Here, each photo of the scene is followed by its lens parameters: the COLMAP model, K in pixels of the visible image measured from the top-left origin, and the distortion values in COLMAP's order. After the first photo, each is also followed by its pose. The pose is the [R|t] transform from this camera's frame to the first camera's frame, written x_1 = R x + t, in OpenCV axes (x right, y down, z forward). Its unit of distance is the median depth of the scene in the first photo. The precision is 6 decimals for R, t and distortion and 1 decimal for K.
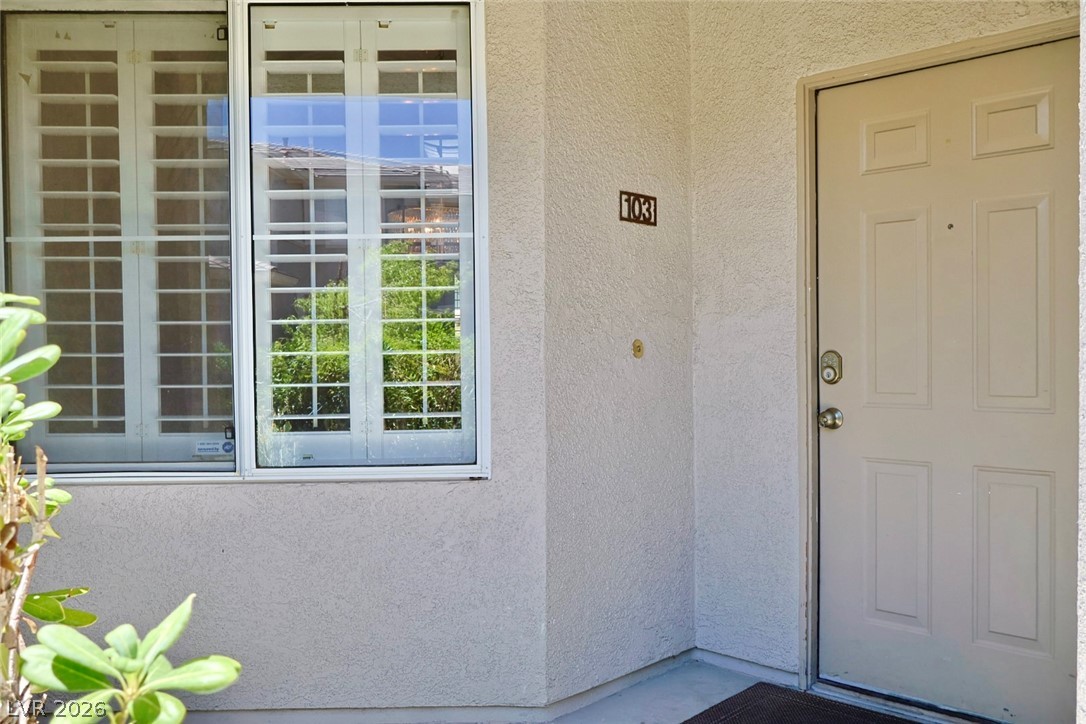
lens RADIAL K [[963.3, 0, 543.0], [0, 963.3, 362.0], [0, 0, 1]] dist [0.008559, 0.002366]
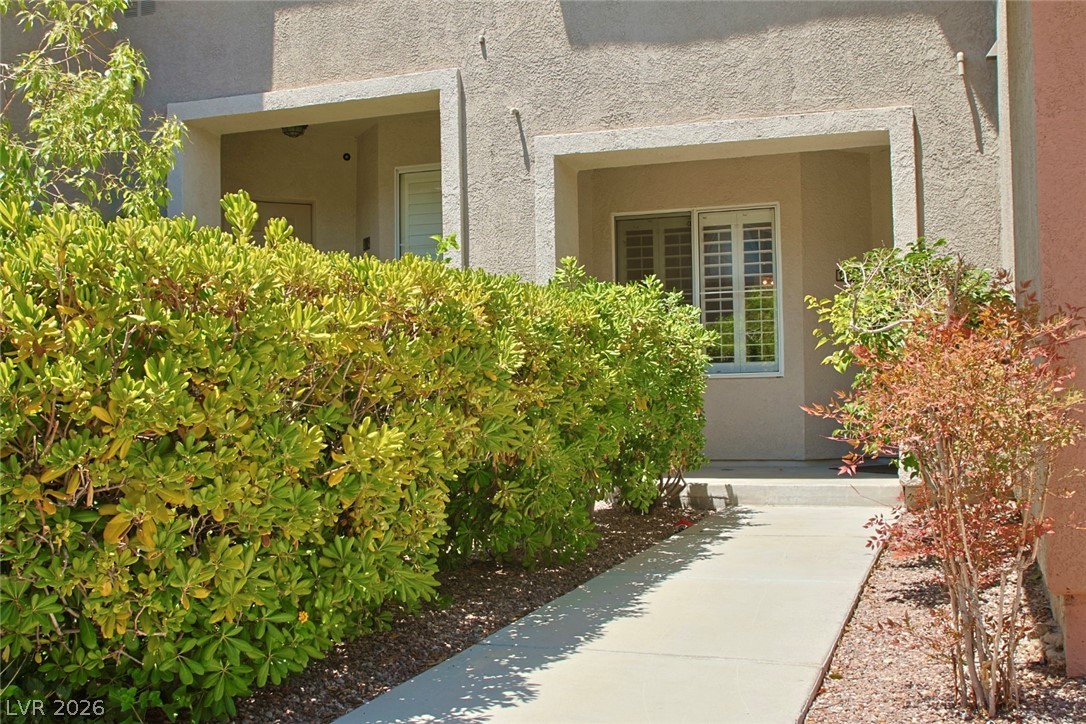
lens RADIAL K [[1207.4, 0, 546.3], [0, 1207.4, 348.4], [0, 0, 1]] dist [-0.068611, 0.048573]
pose [[0.930857, -0.020927, -0.364784, 0.555539], [-0.001818, 0.998081, -0.061898, 0.246754], [0.365379, 0.058281, 0.929033, -2.390481]]
